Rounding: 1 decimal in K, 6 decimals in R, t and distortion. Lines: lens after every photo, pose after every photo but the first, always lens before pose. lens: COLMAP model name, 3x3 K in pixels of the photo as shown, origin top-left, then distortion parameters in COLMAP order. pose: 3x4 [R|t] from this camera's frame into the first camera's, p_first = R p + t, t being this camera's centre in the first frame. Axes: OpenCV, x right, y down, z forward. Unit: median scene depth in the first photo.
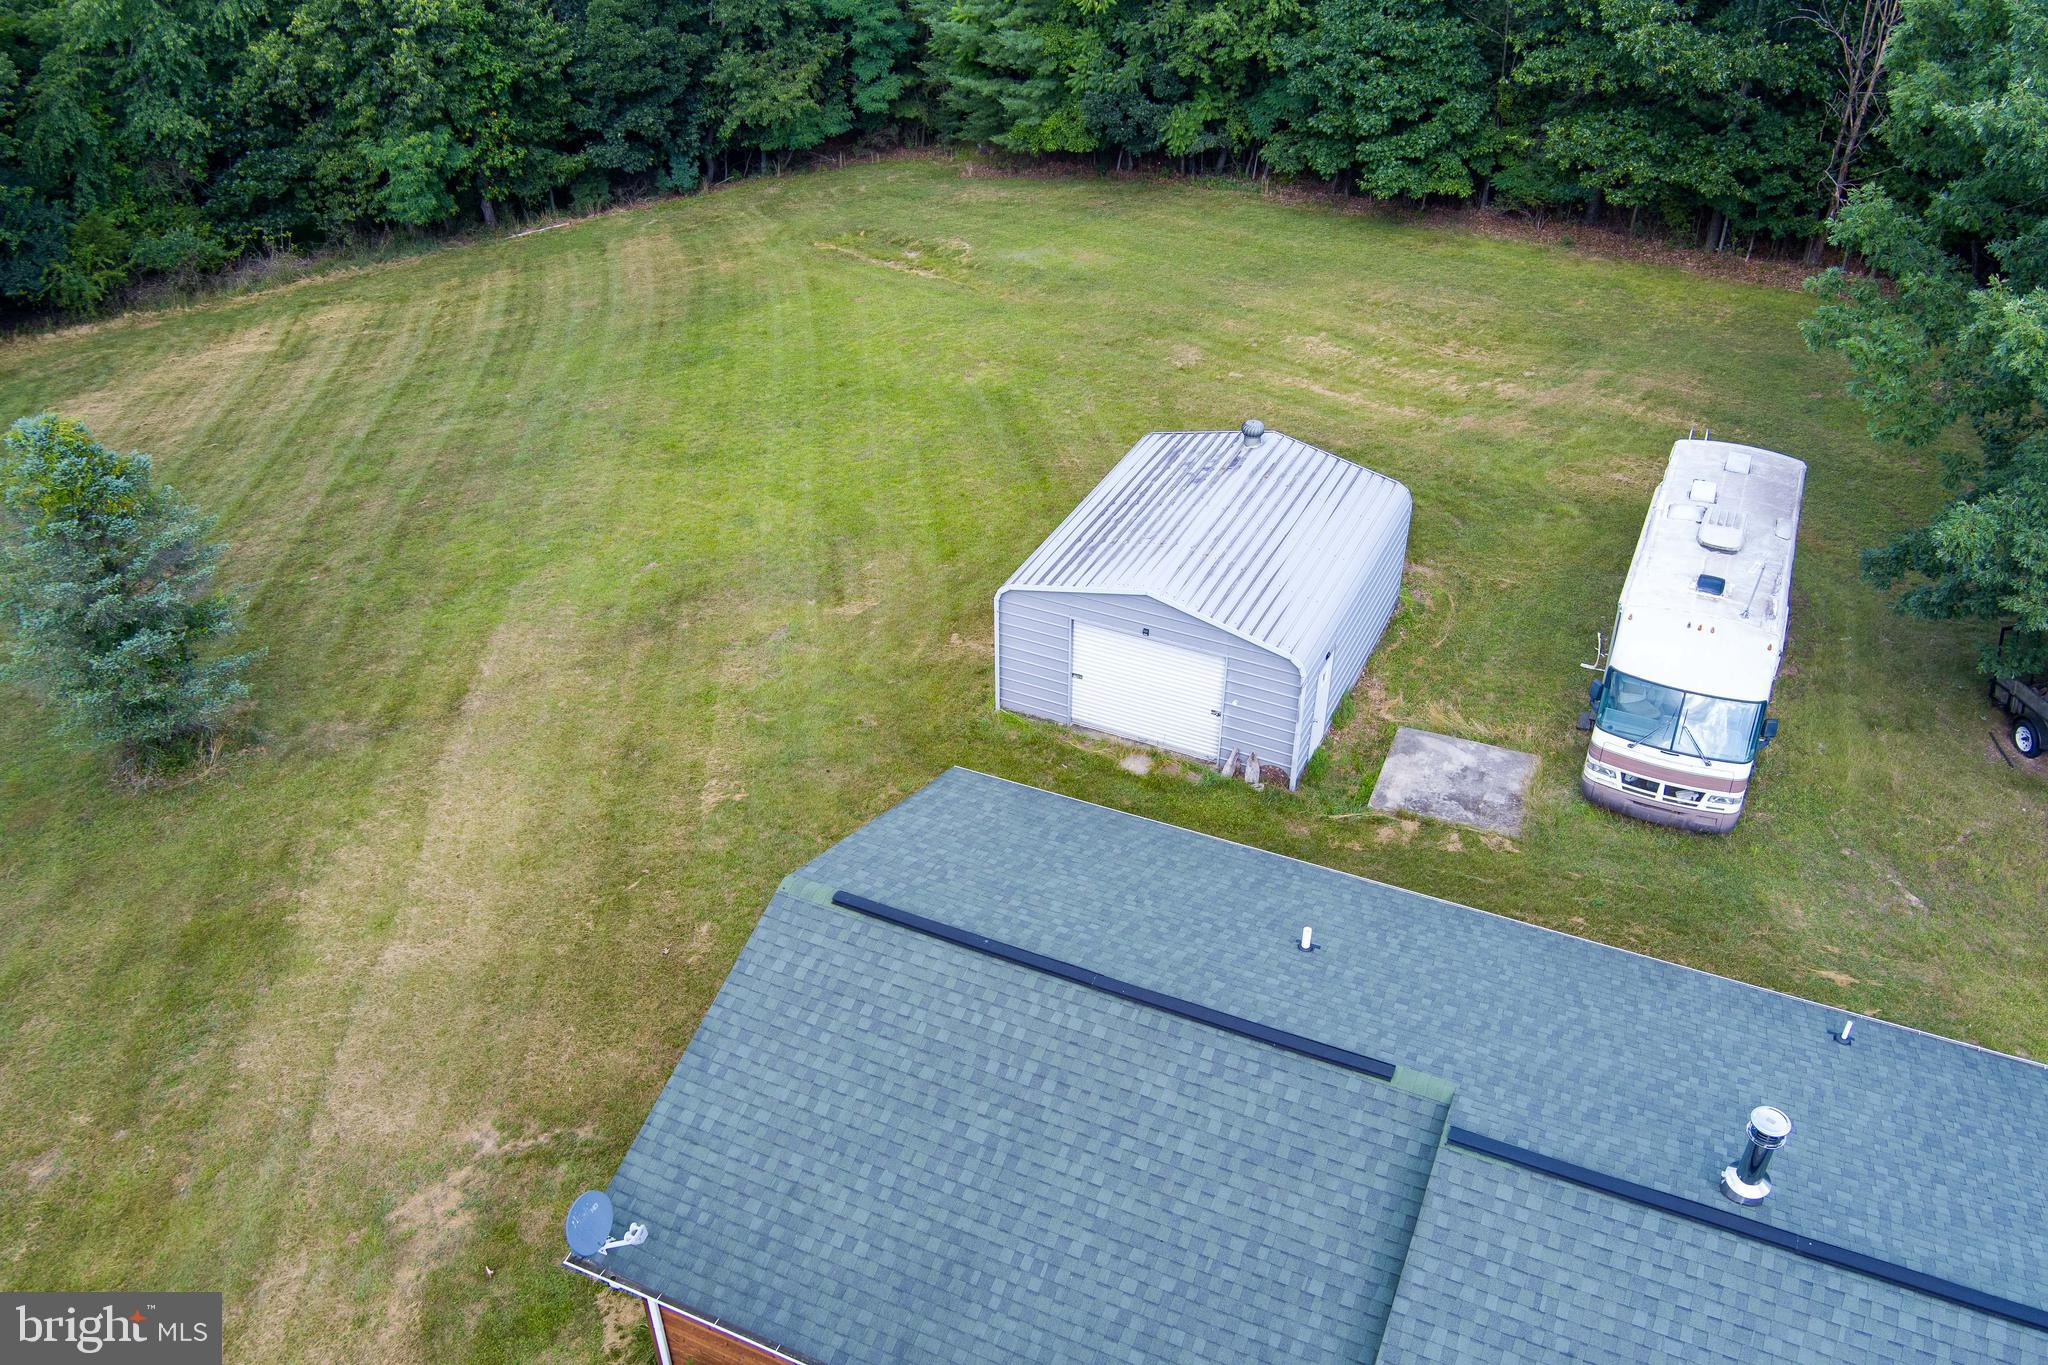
lens RADIAL K [[1663.9, 0, 1018.4], [0, 1663.9, 683.4], [0, 0, 1]] dist [-0.069030, 0.019341]
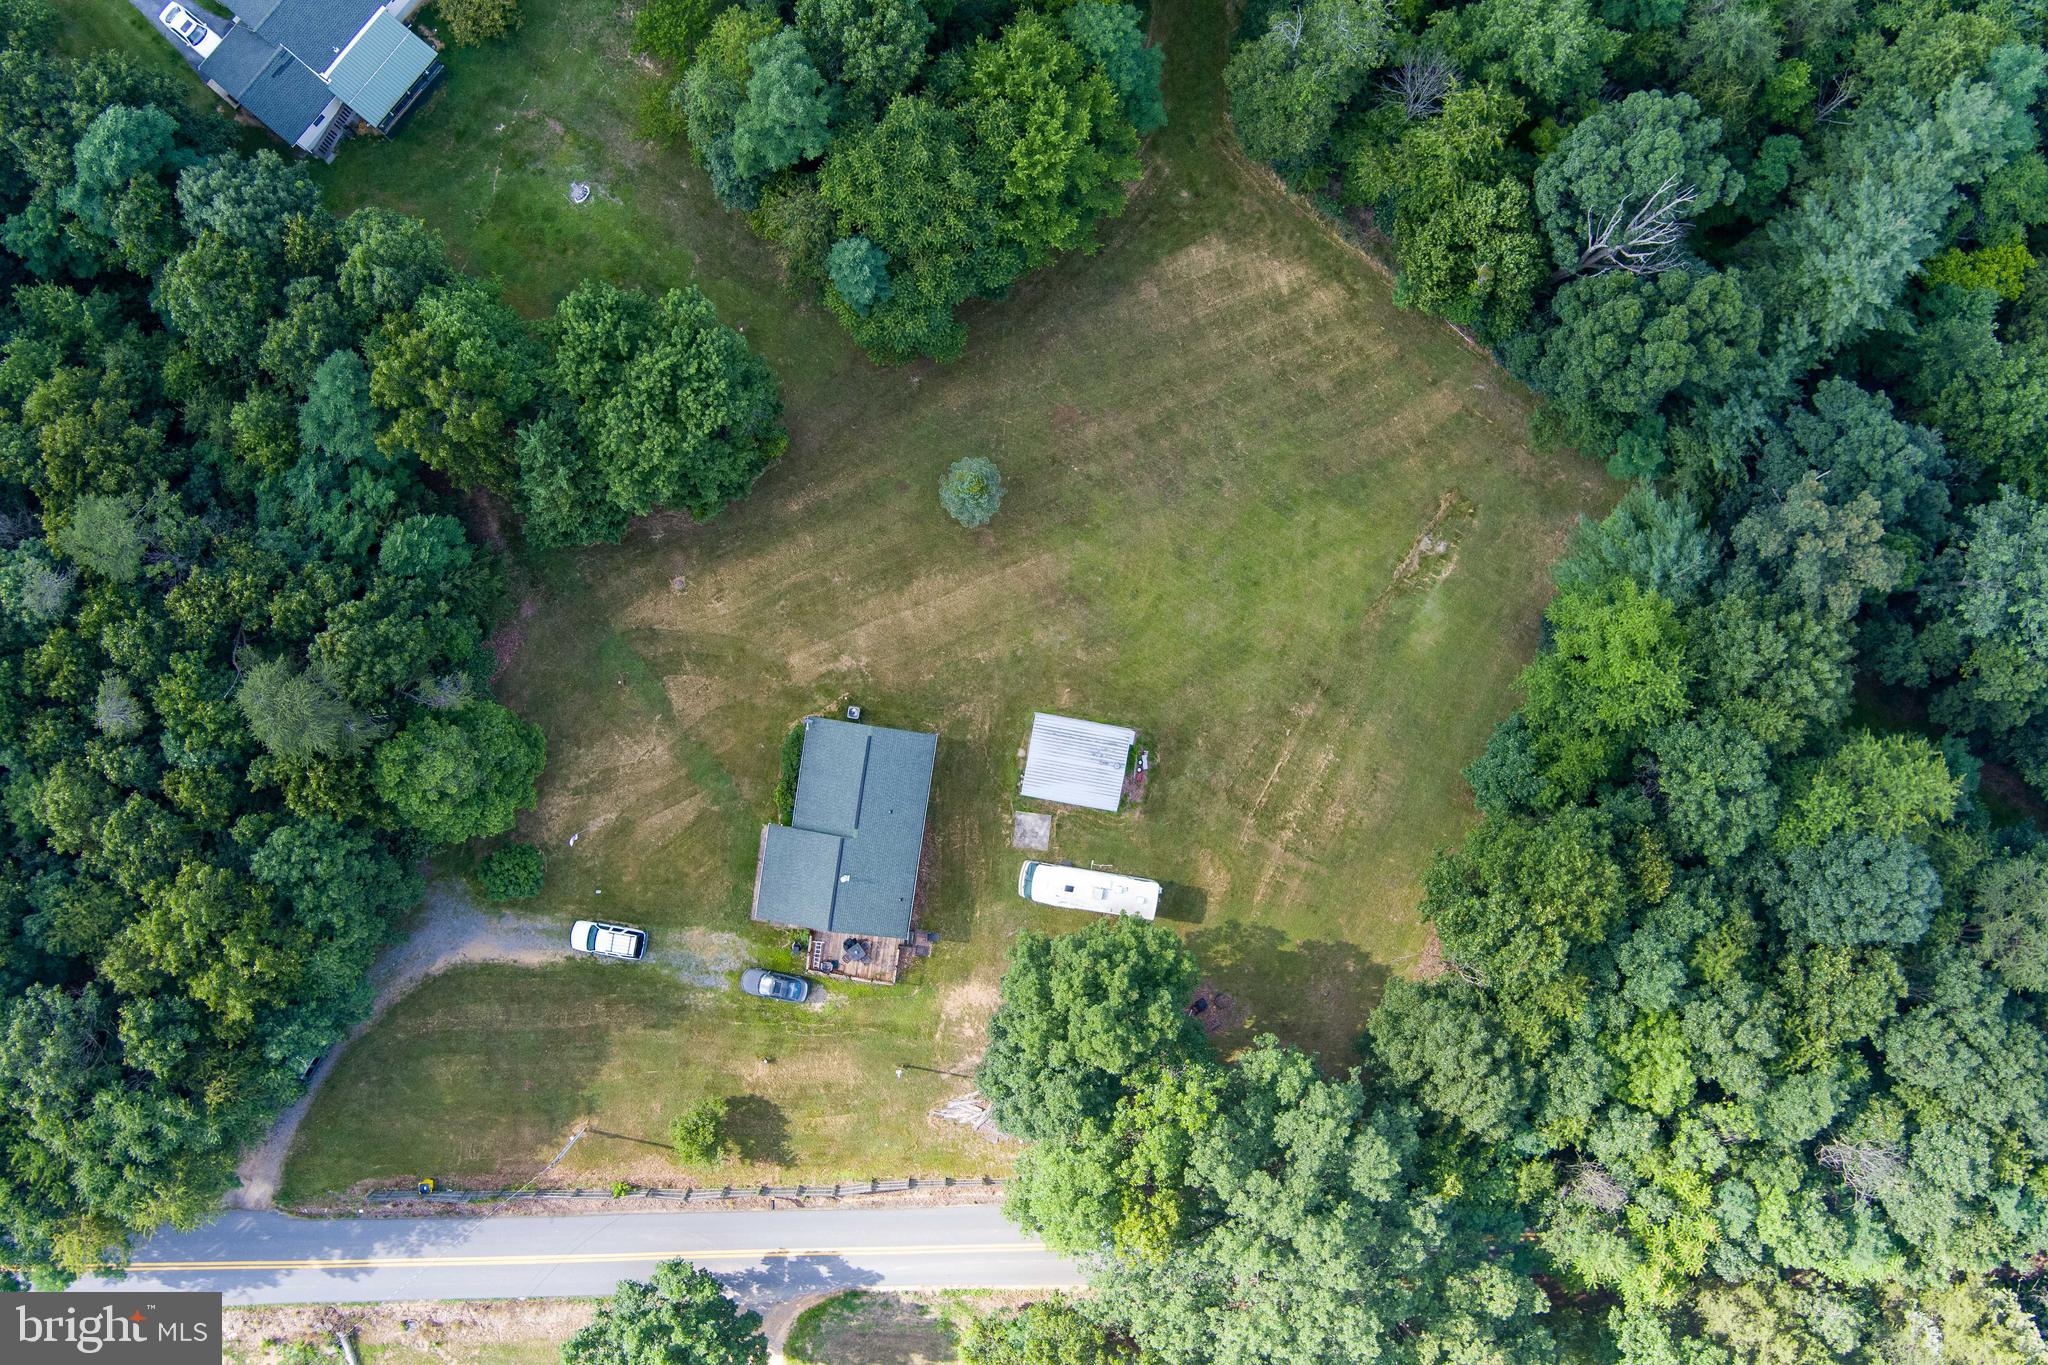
lens RADIAL K [[1663.9, 0, 1019.8], [0, 1663.9, 686.4], [0, 0, 1]] dist [-0.069030, 0.019341]
pose [[0.272526, 0.962084, 0.011177, -0.066798], [-0.564107, 0.150360, 0.811896, -1.680210], [0.779432, -0.227568, 0.583695, -0.675648]]
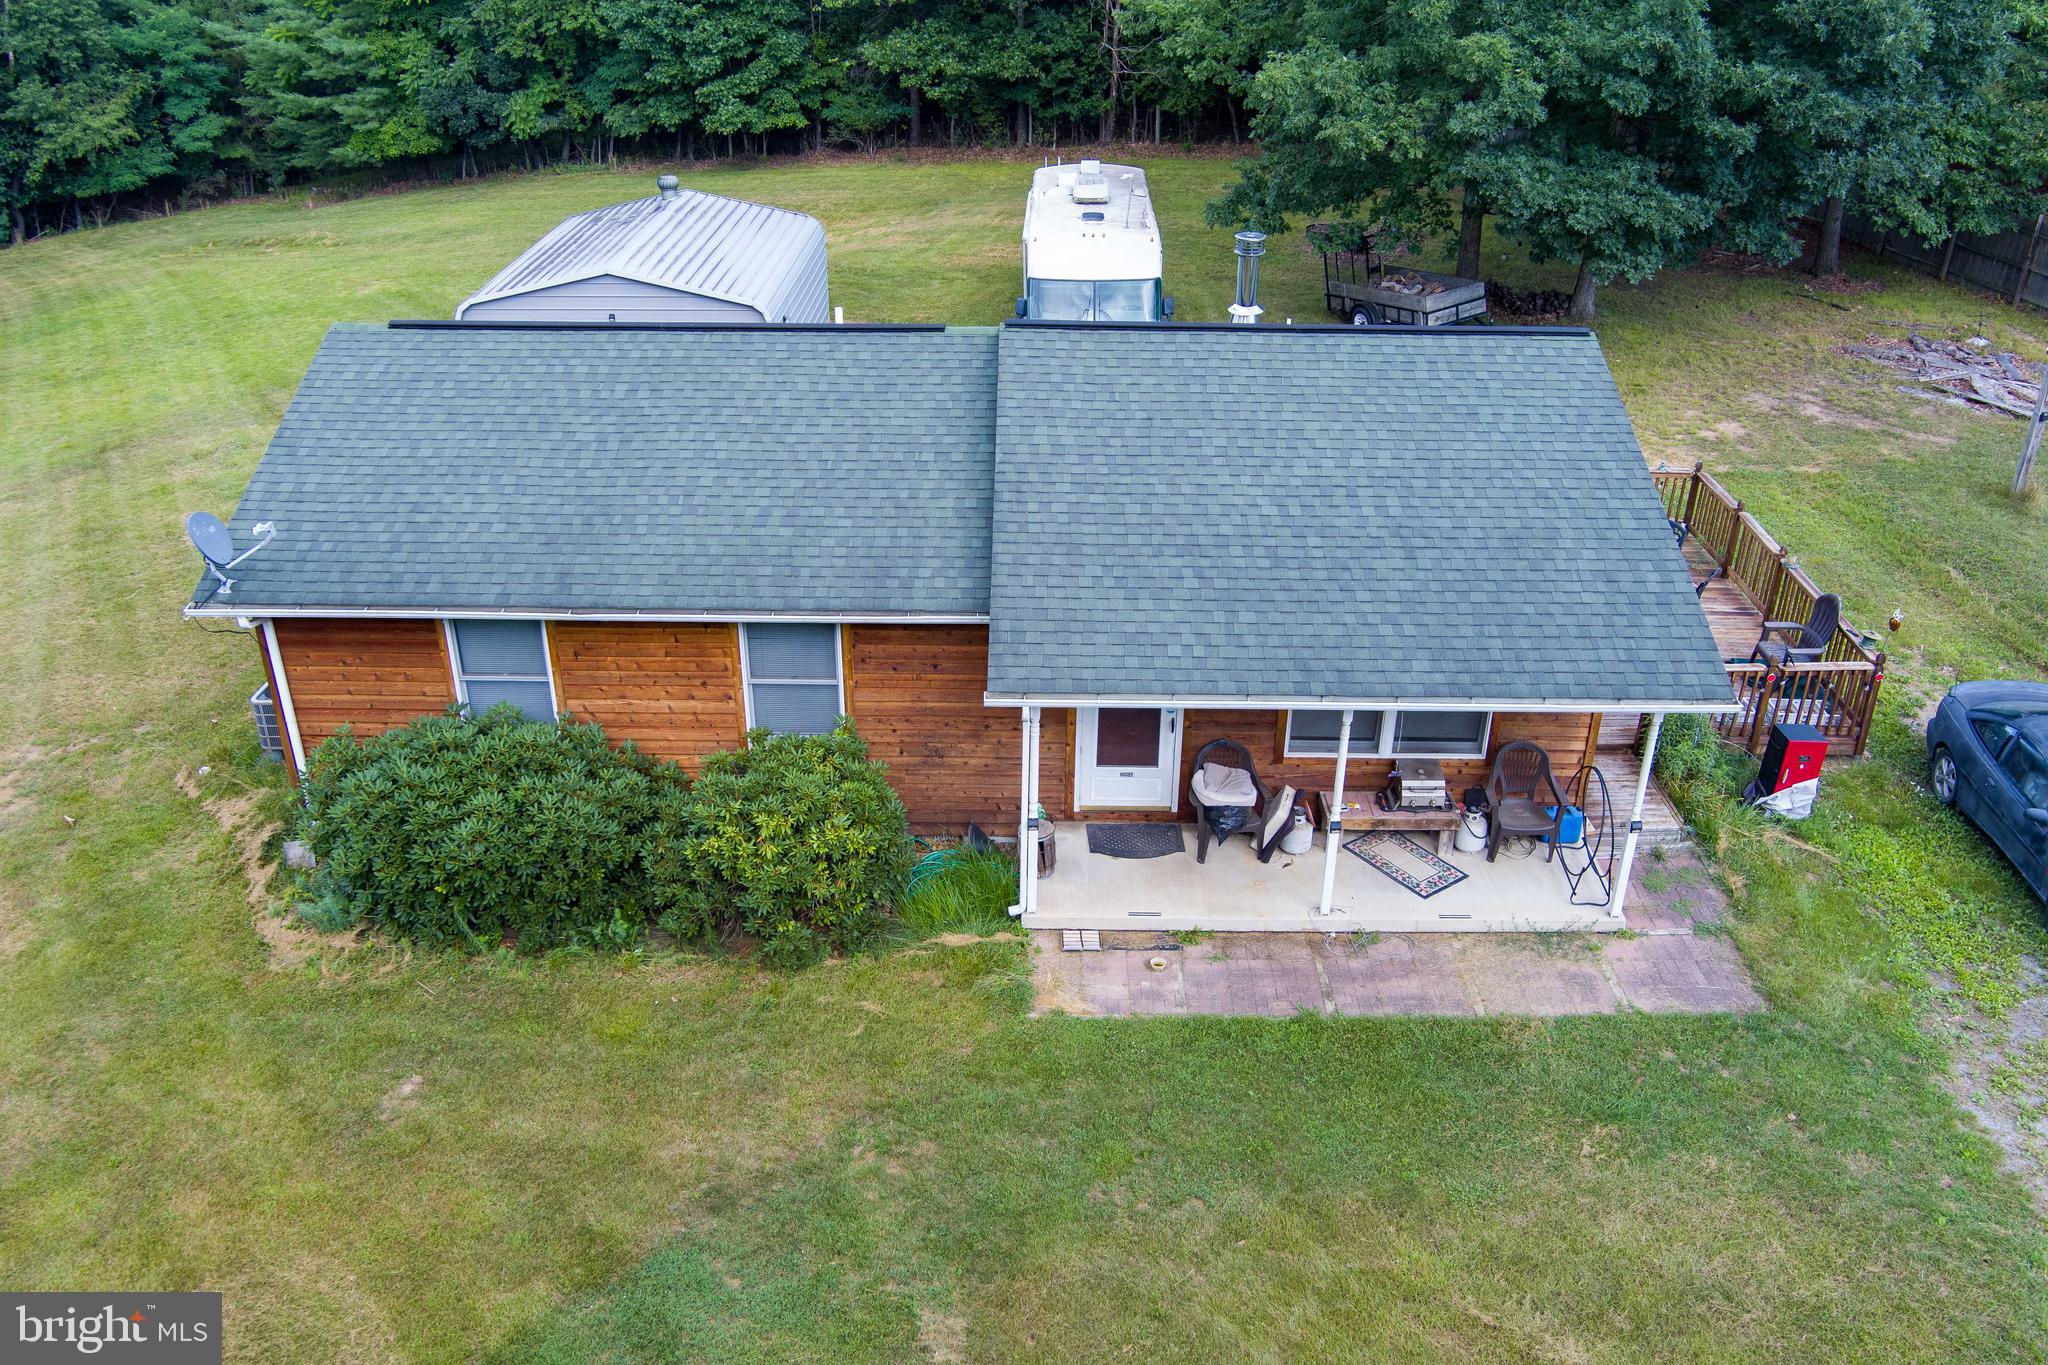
lens RADIAL K [[1663.9, 0, 1018.0], [0, 1663.9, 687.5], [0, 0, 1]] dist [-0.069030, 0.019341]
pose [[0.916495, -0.184764, 0.354824, -0.051737], [0.222921, 0.972358, -0.069469, 0.165945], [-0.332180, 0.142765, 0.932349, -0.012589]]
